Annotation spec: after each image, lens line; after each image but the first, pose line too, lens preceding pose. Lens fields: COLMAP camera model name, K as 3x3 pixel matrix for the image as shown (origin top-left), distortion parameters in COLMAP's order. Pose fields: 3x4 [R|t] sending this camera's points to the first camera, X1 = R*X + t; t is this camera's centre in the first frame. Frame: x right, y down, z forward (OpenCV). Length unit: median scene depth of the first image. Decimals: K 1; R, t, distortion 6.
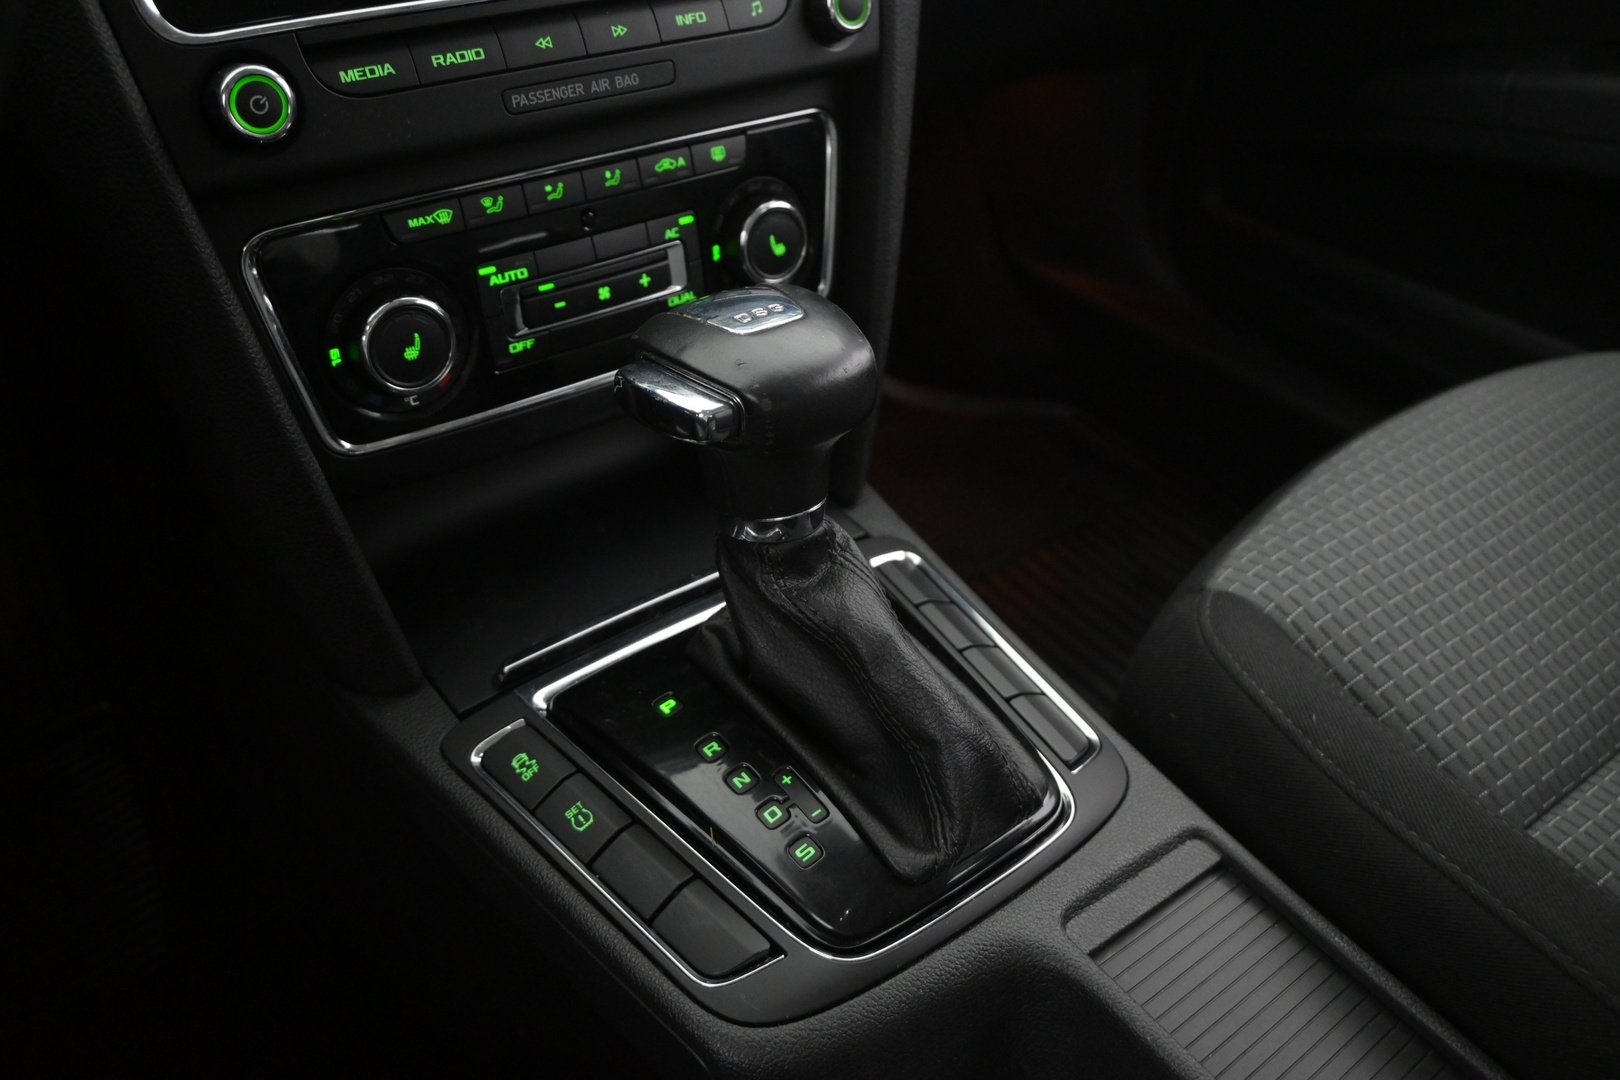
lens RADIAL K [[1331.6, 0, 814.1], [0, 1331.6, 534.7], [0, 0, 1]] dist [-0.013267, 0.001266]
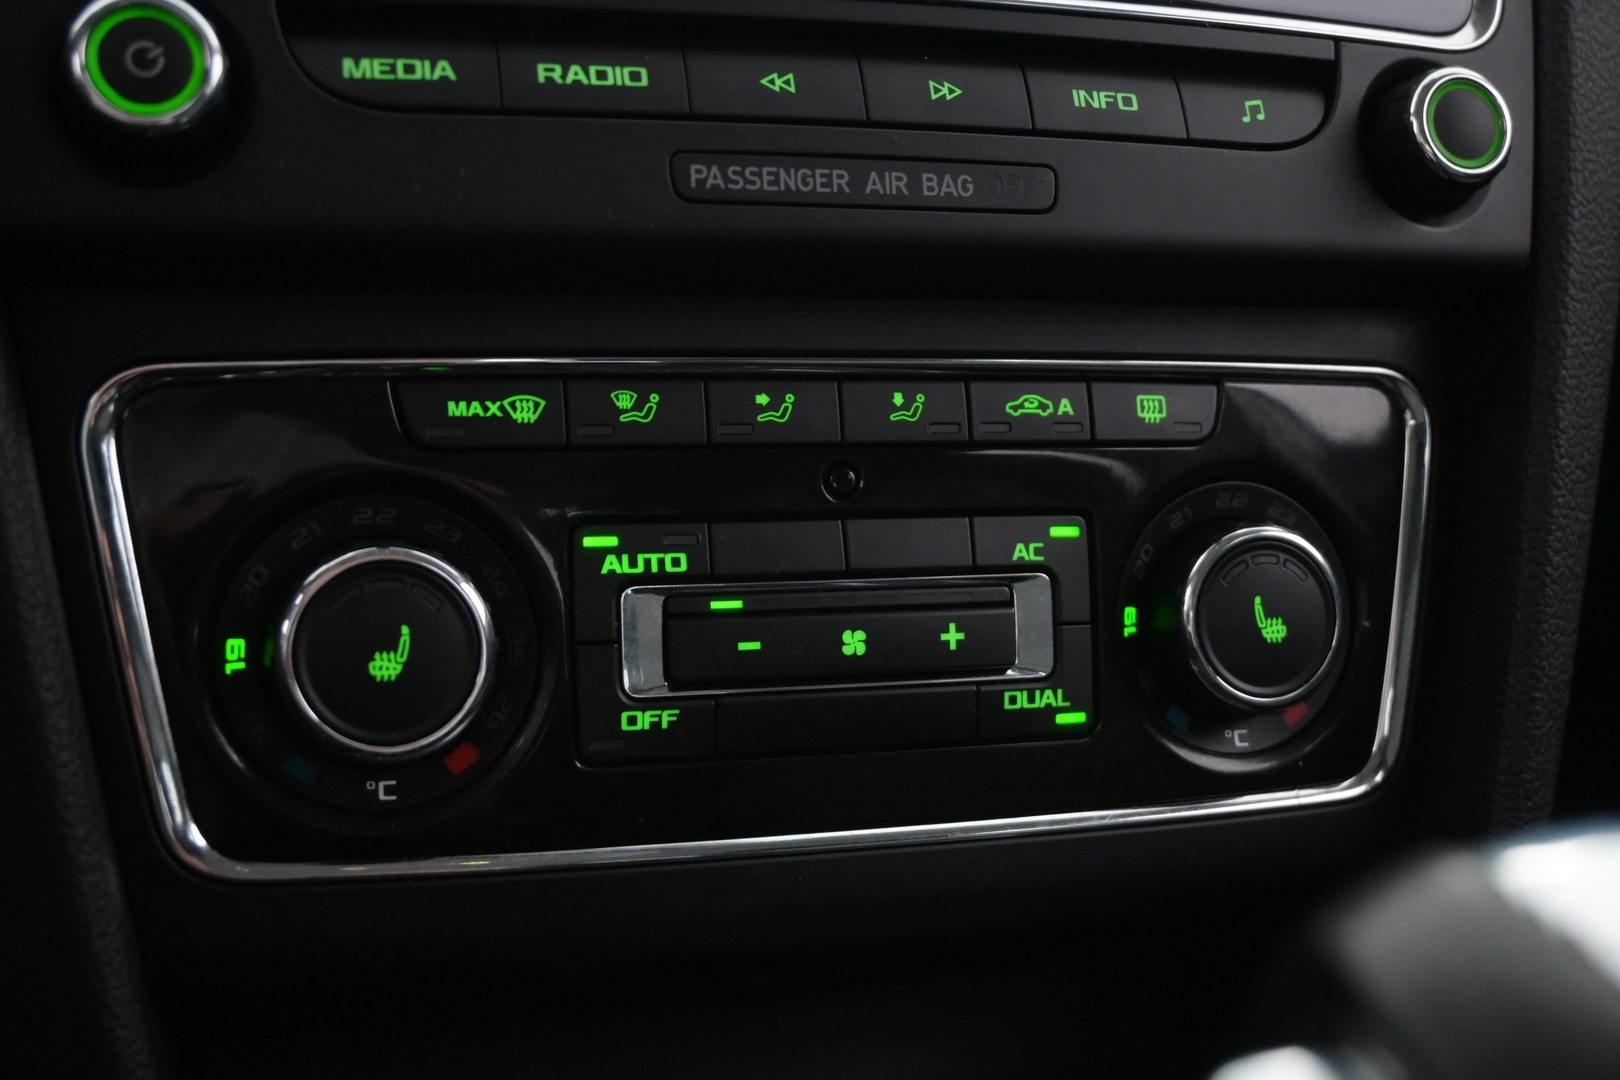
lens RADIAL K [[1989.3, 0, 806.4], [0, 1989.3, 541.0], [0, 0, 1]] dist [0.002281, 0.000000]
pose [[0.940027, 0.049821, -0.337442, 0.057635], [-0.194787, 0.890513, -0.411149, 0.073910], [0.280012, 0.452221, 0.846811, 0.426639]]
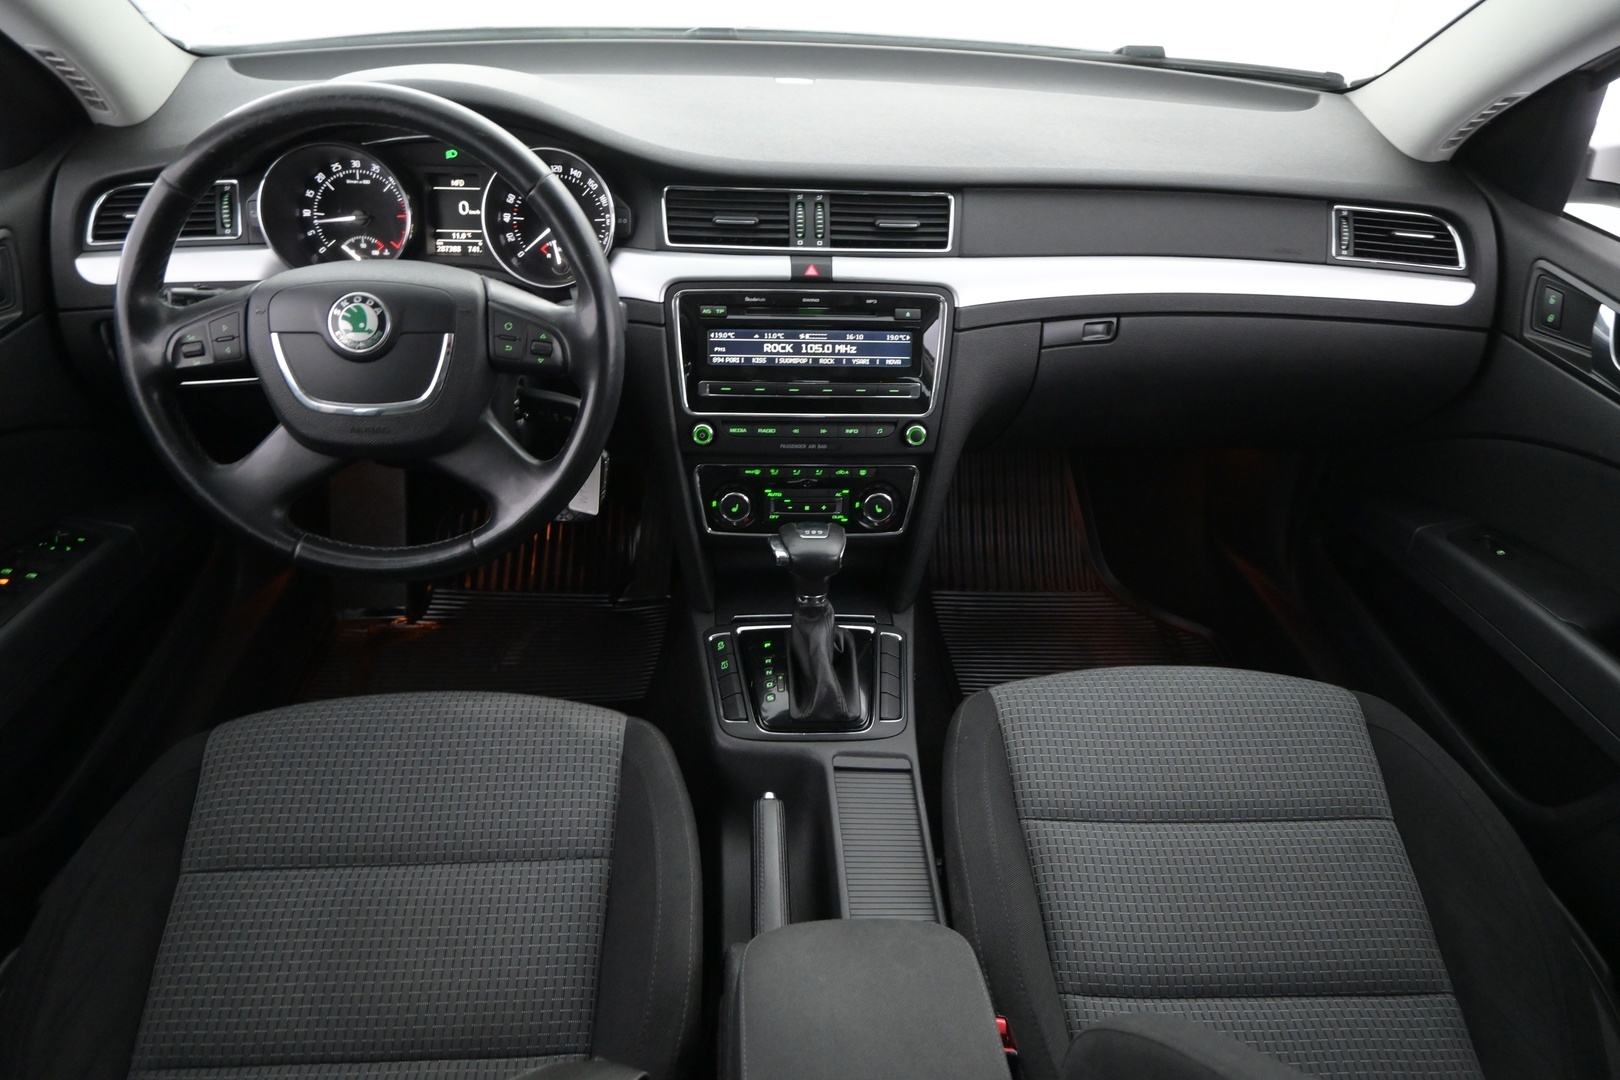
lens RADIAL K [[1115.5, 0, 812.5], [0, 1115.5, 535.8], [0, 0, 1]] dist [0.004267, -0.007963]
pose [[0.821670, 0.309447, -0.478645, 1.100120], [-0.341038, 0.939789, 0.022132, -0.192717], [0.456674, 0.145051, 0.877729, -1.196376]]
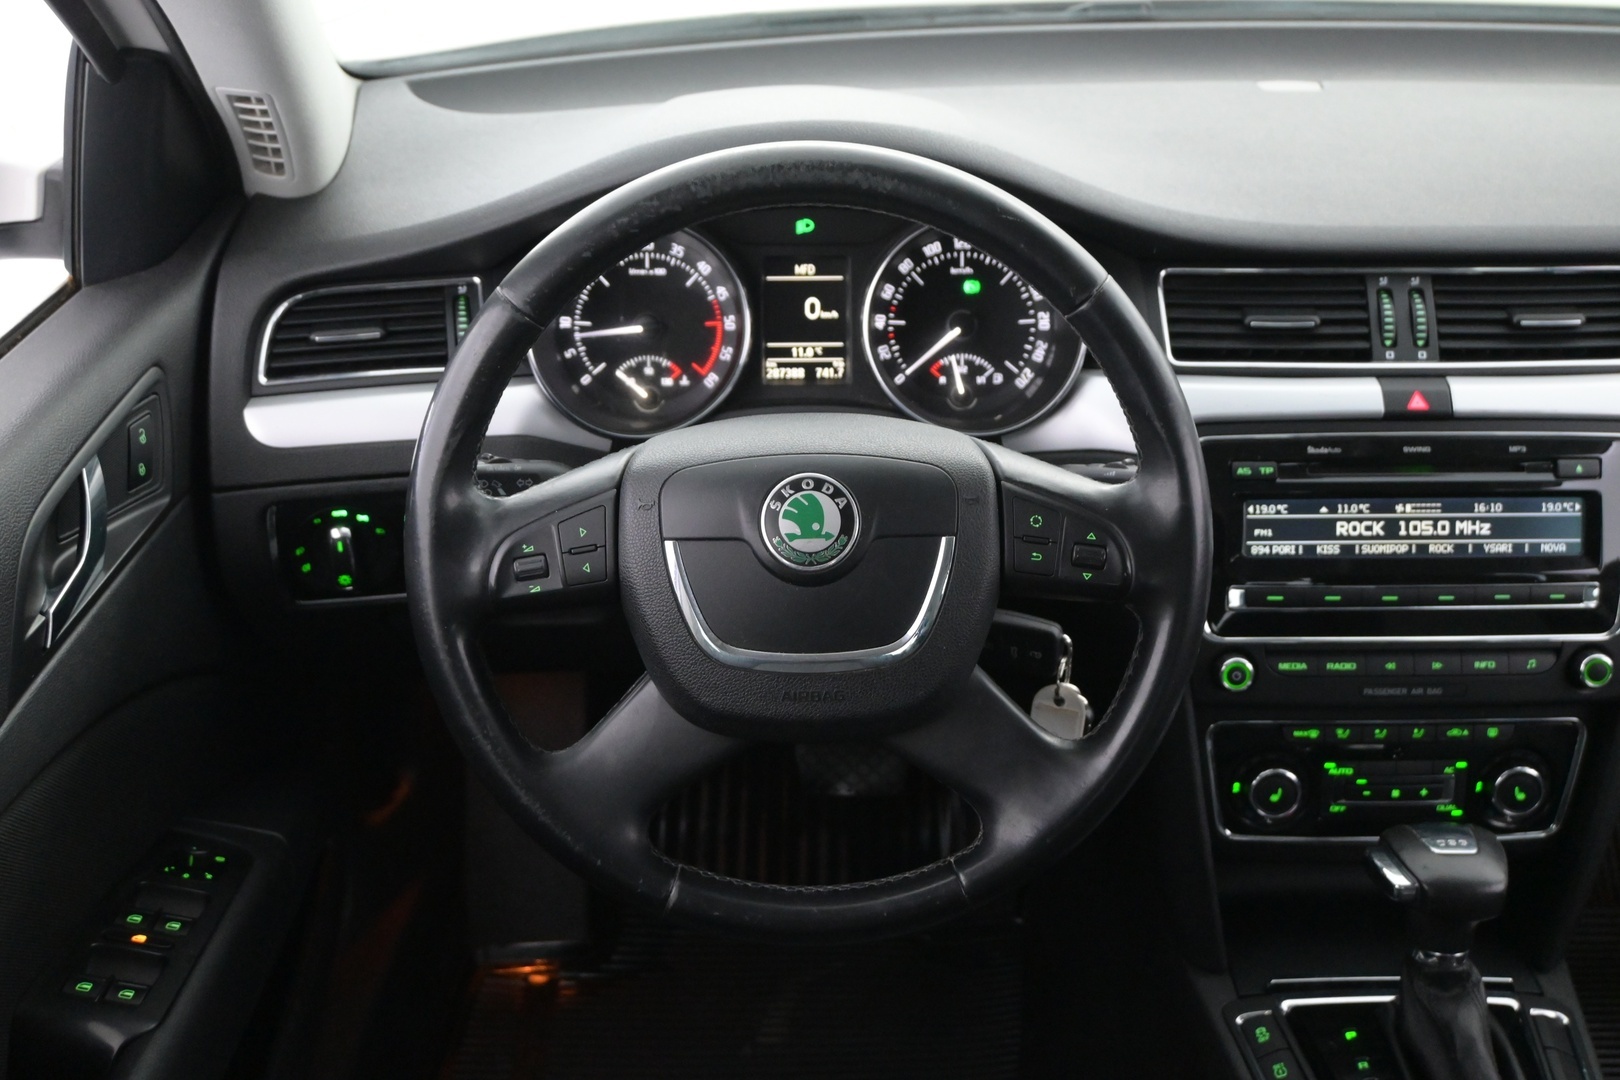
lens RADIAL K [[1834.8, 0, 822.1], [0, 1834.8, 538.4], [0, 0, 1]] dist [0.009677, 0.000000]
pose [[0.792306, 0.238762, -0.561466, 0.536133], [-0.332225, 0.940688, -0.068789, -0.086887], [0.511741, 0.241035, 0.824635, -1.489856]]
